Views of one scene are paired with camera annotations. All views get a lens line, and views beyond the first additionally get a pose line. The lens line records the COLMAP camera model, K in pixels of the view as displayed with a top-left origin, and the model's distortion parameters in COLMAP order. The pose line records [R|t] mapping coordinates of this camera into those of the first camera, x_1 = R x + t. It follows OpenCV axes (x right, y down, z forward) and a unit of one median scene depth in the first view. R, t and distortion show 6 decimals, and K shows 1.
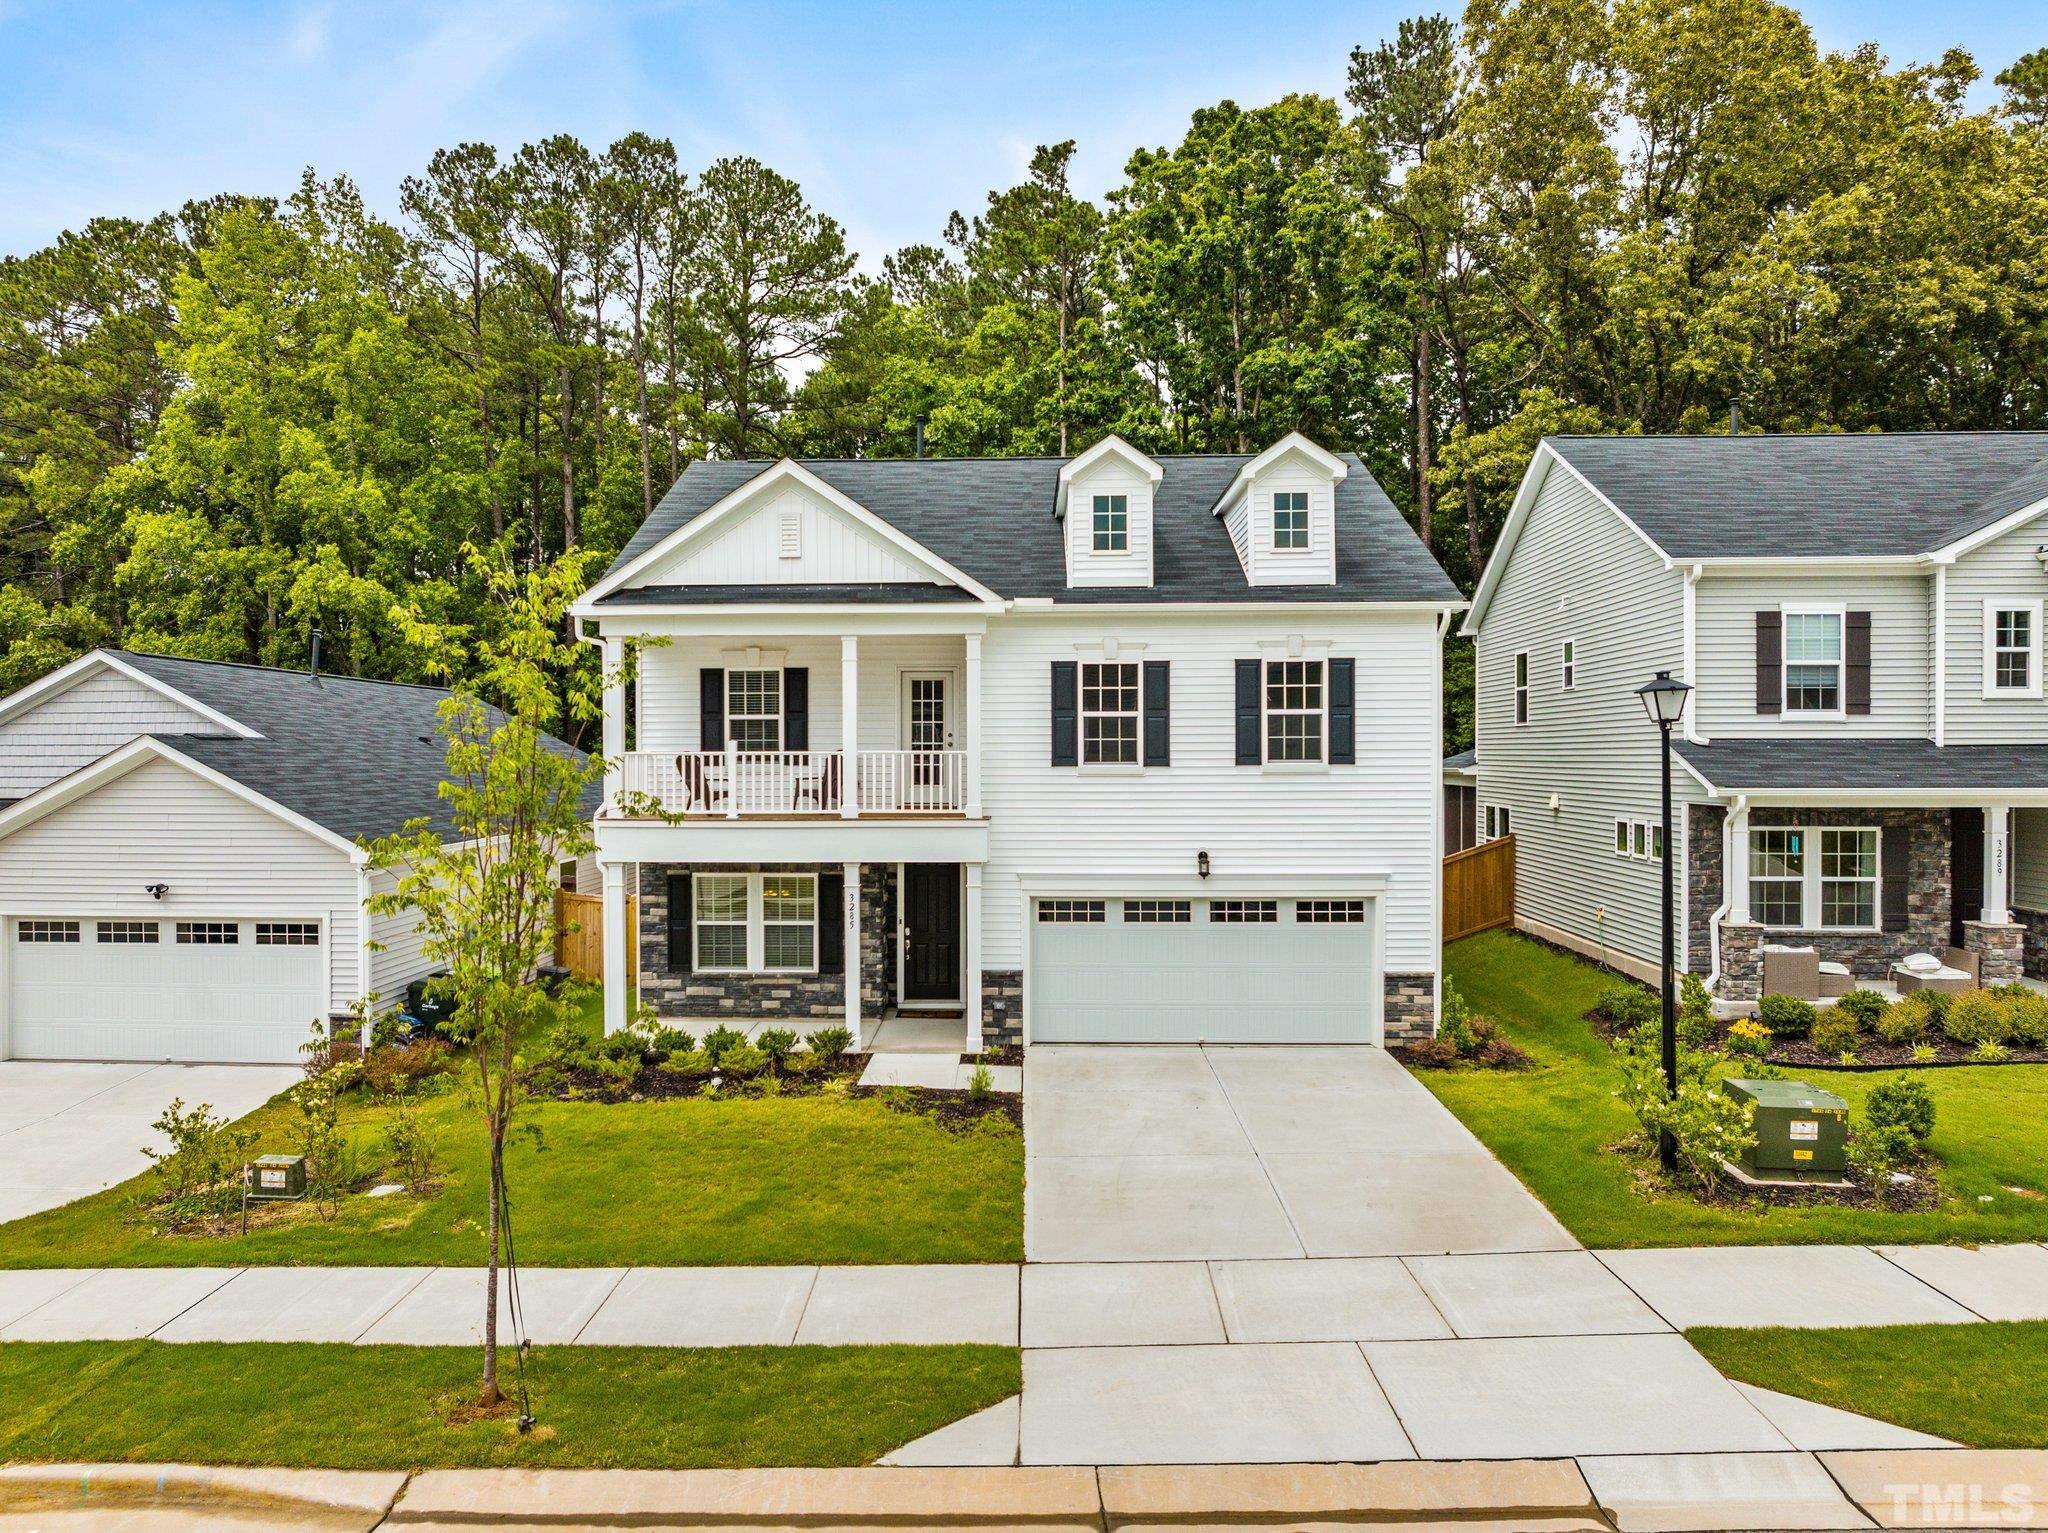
lens RADIAL K [[1422.0, 0, 1011.9], [0, 1422.0, 773.7], [0, 0, 1]] dist [-0.033264, 0.003661]
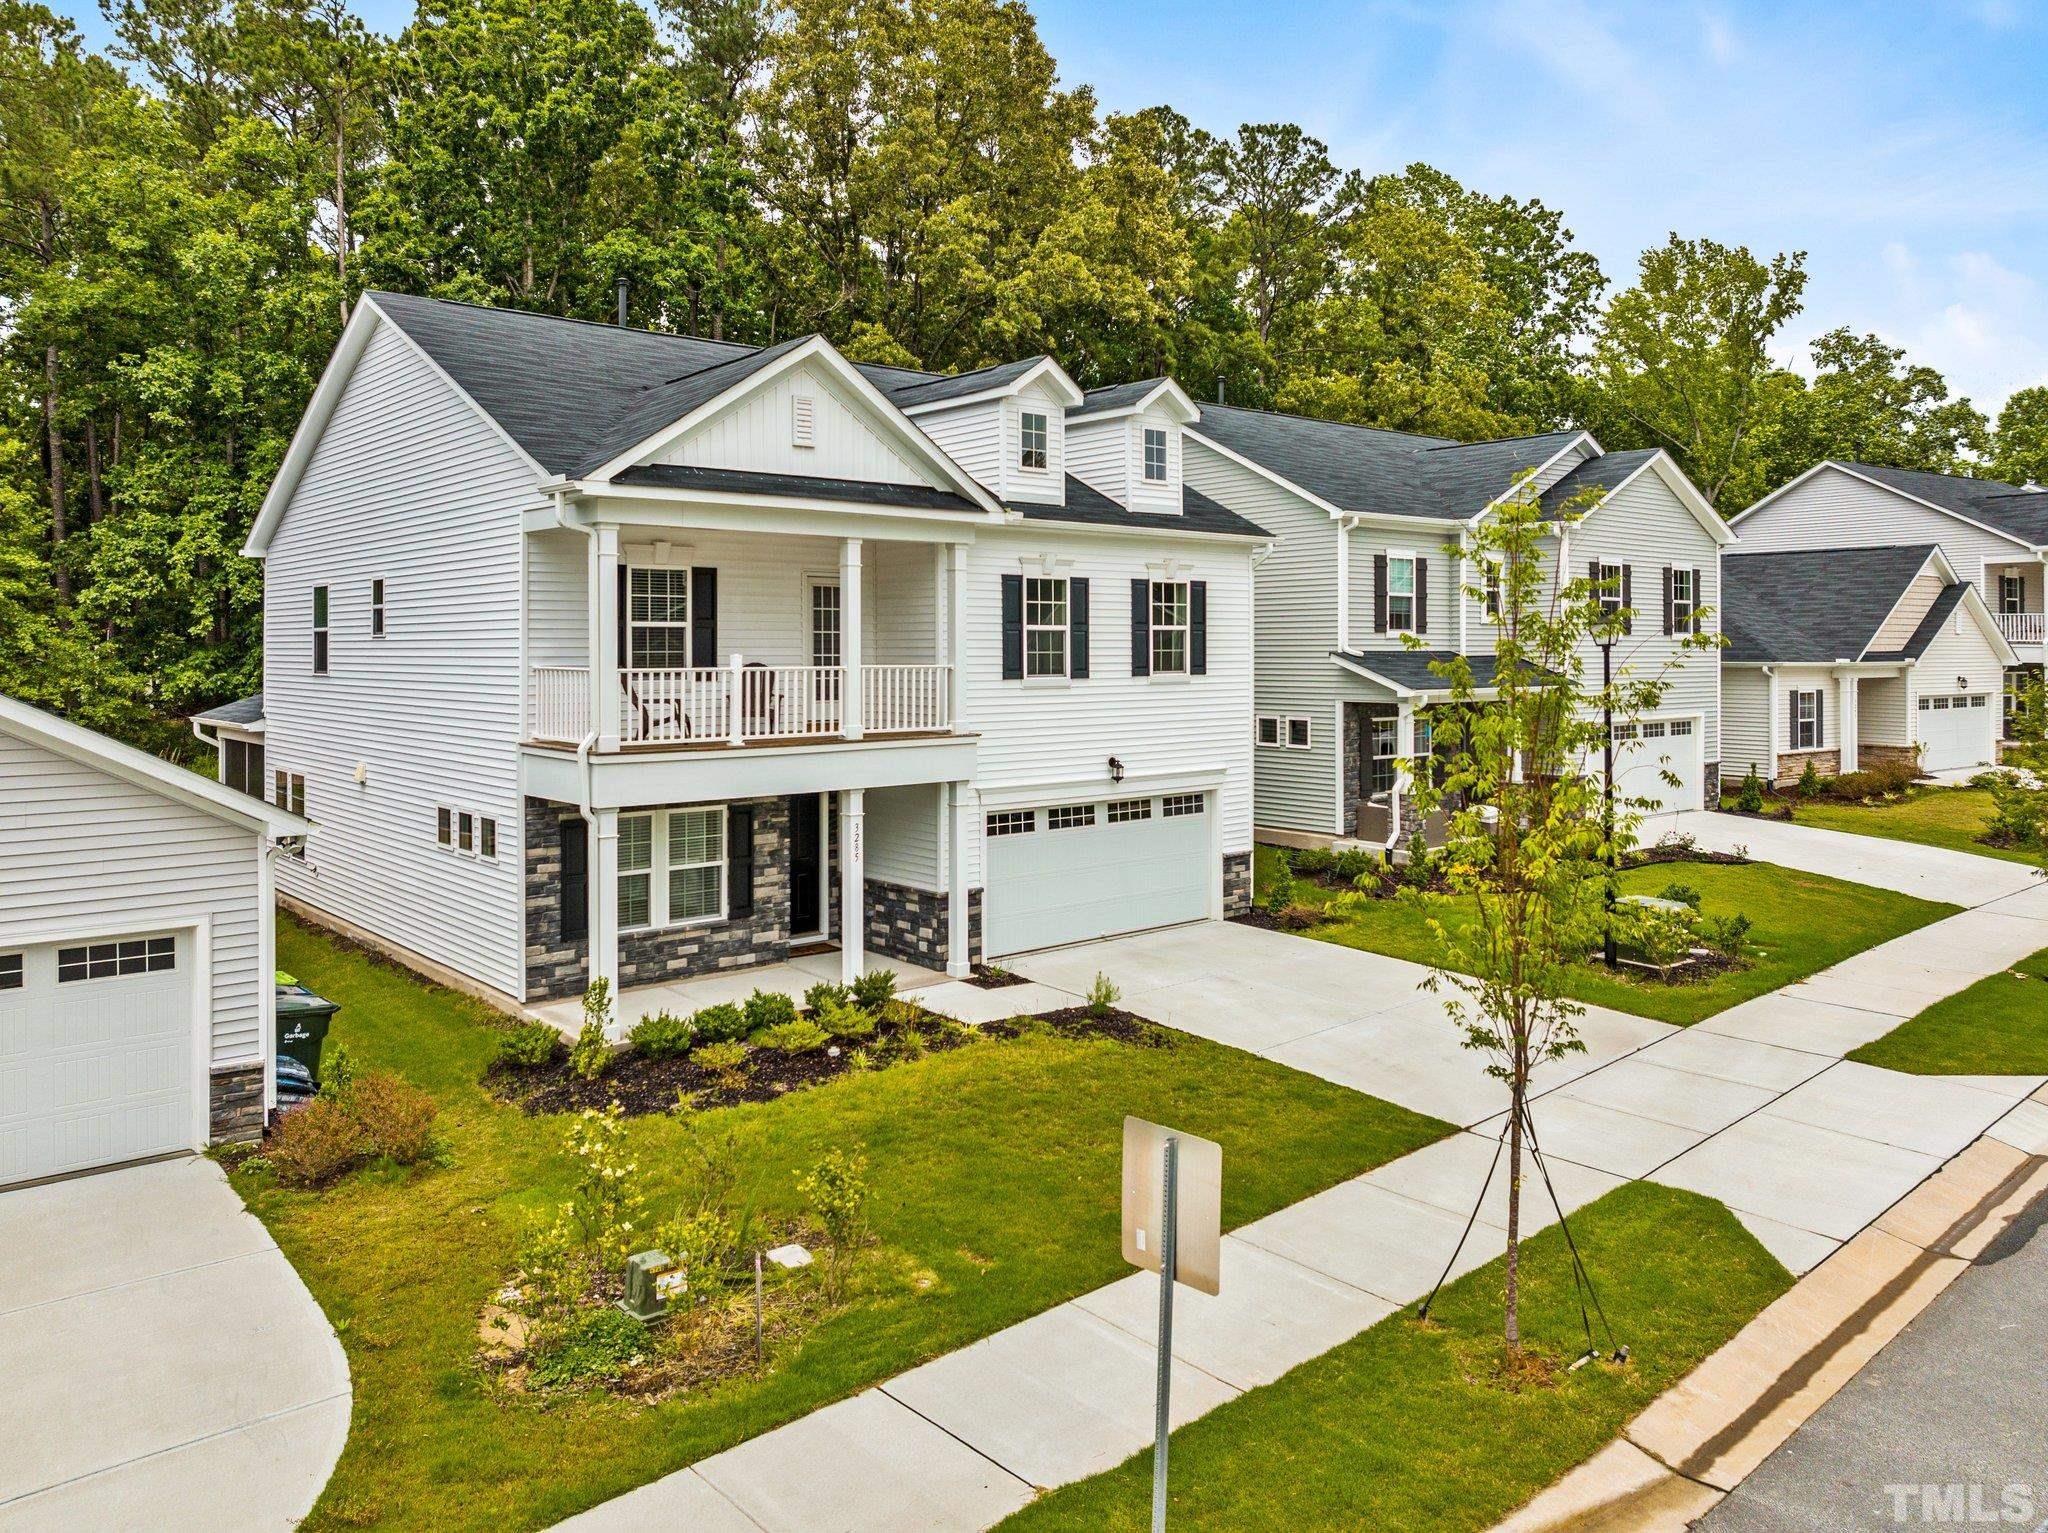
lens RADIAL K [[1422.0, 0, 999.4], [0, 1422.0, 646.6], [0, 0, 1]] dist [-0.033264, 0.003661]
pose [[0.739267, 0.002395, 0.673408, -0.640749], [0.006728, 0.999917, -0.010943, -0.017235], [-0.673379, 0.012621, 0.739190, 0.261323]]
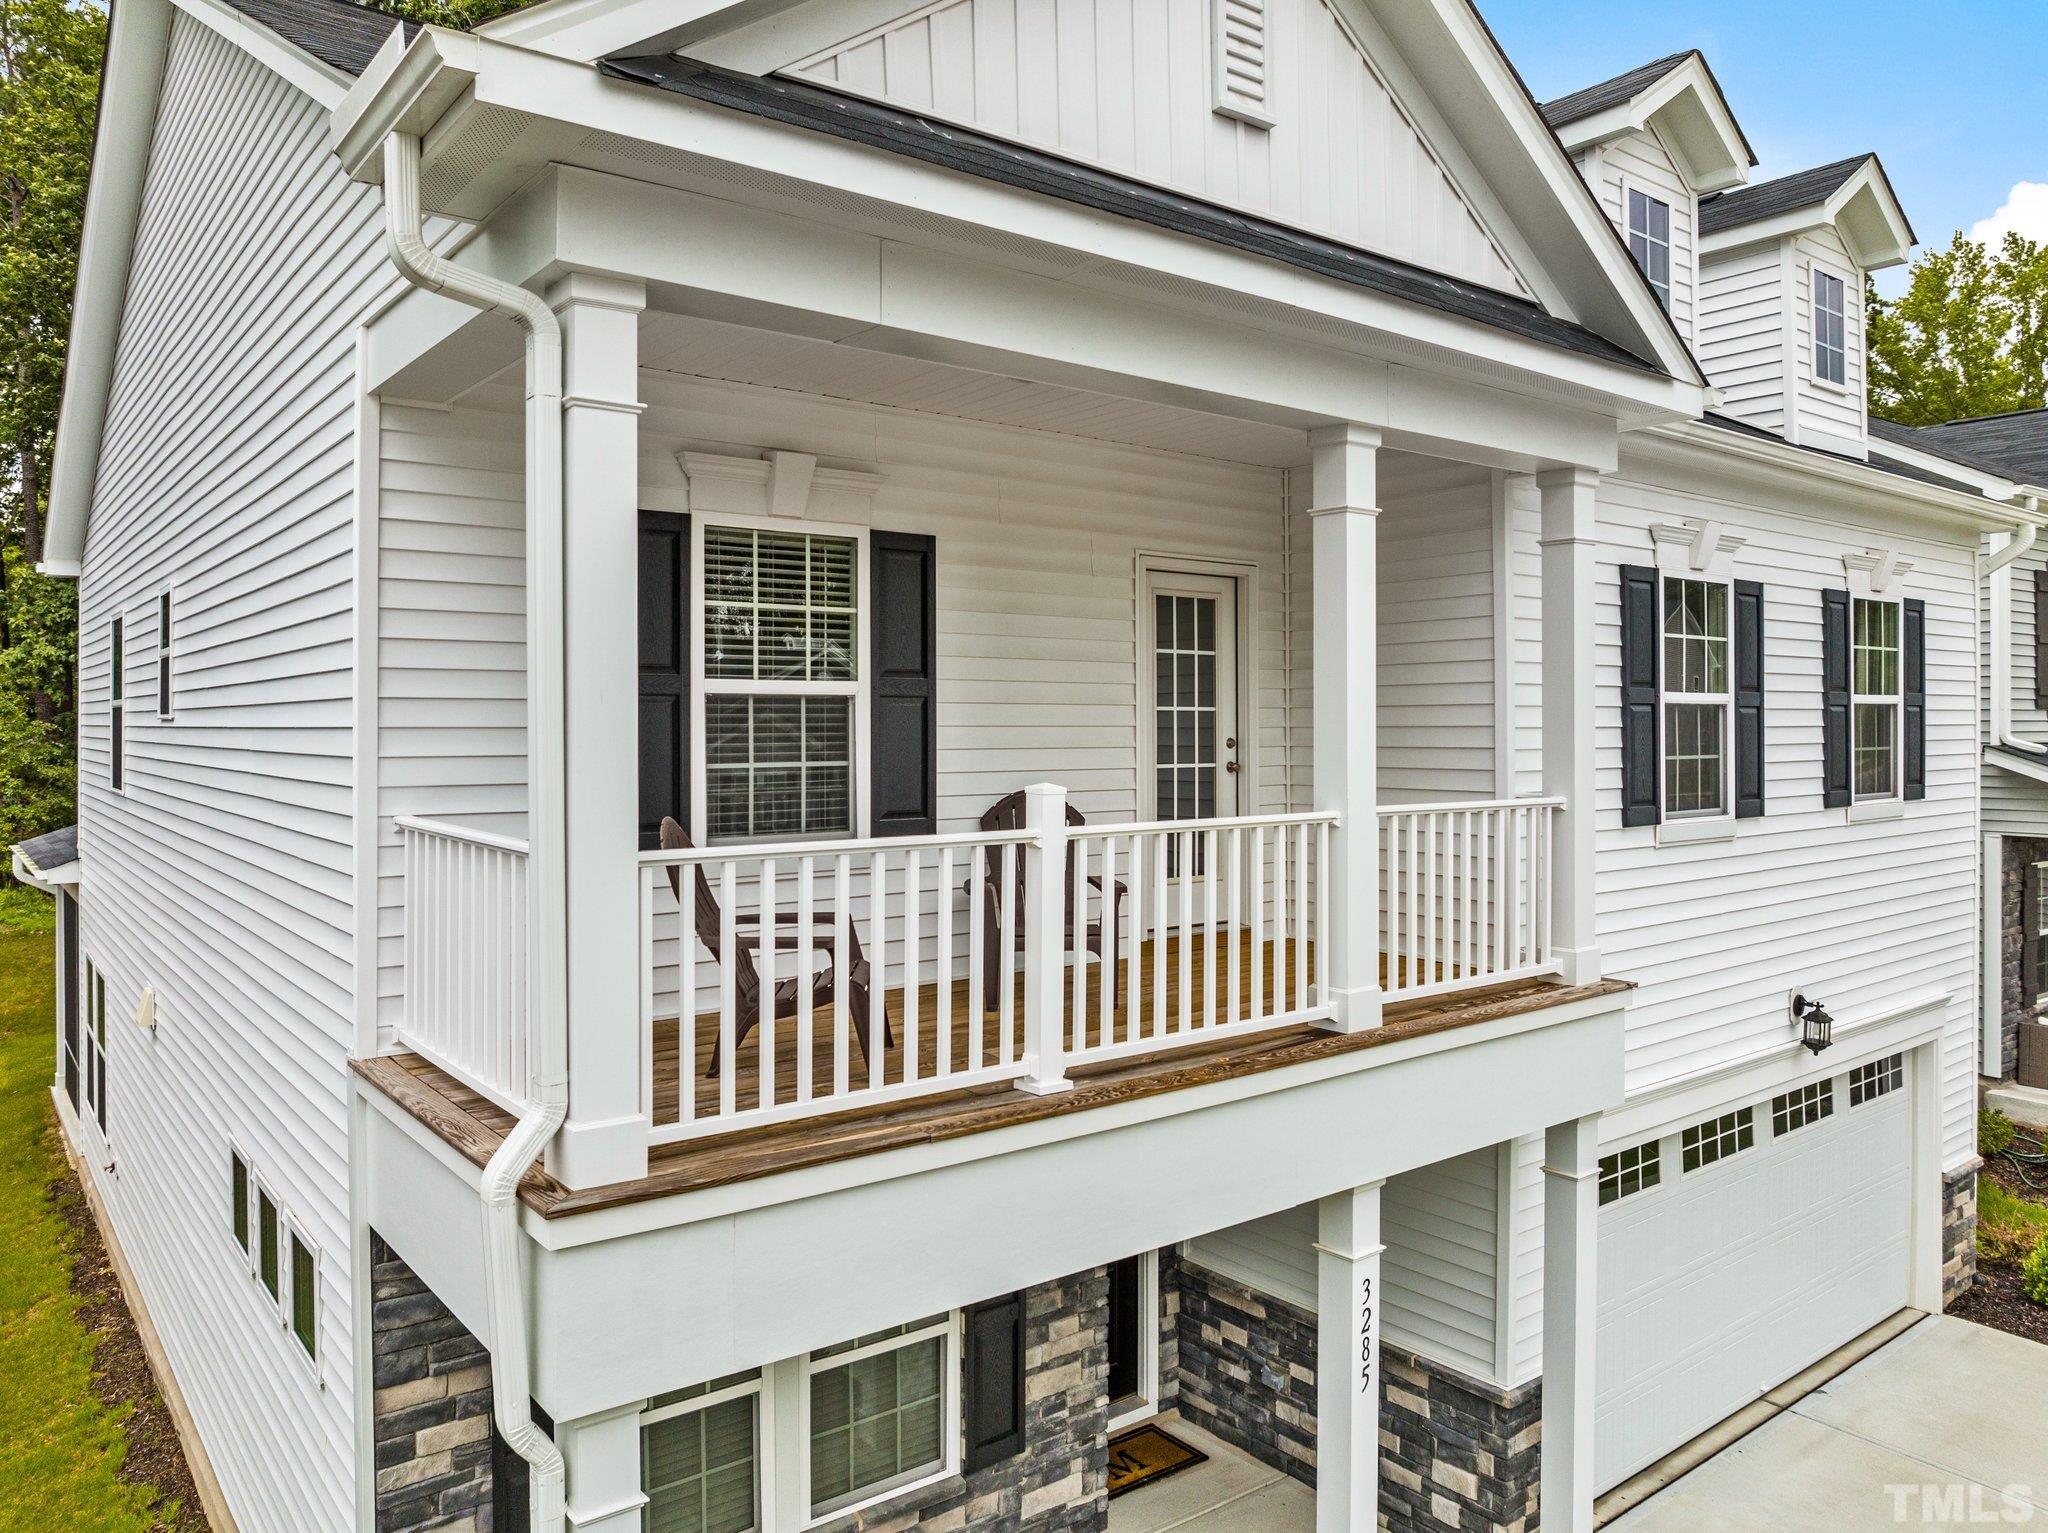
lens RADIAL K [[1422.0, 0, 1000.6], [0, 1422.0, 728.4], [0, 0, 1]] dist [-0.033264, 0.003661]
pose [[0.779269, -0.000354, 0.626690, -0.355908], [0.005512, 0.999965, -0.006289, -0.031096], [-0.626666, 0.008355, 0.779243, 0.792650]]
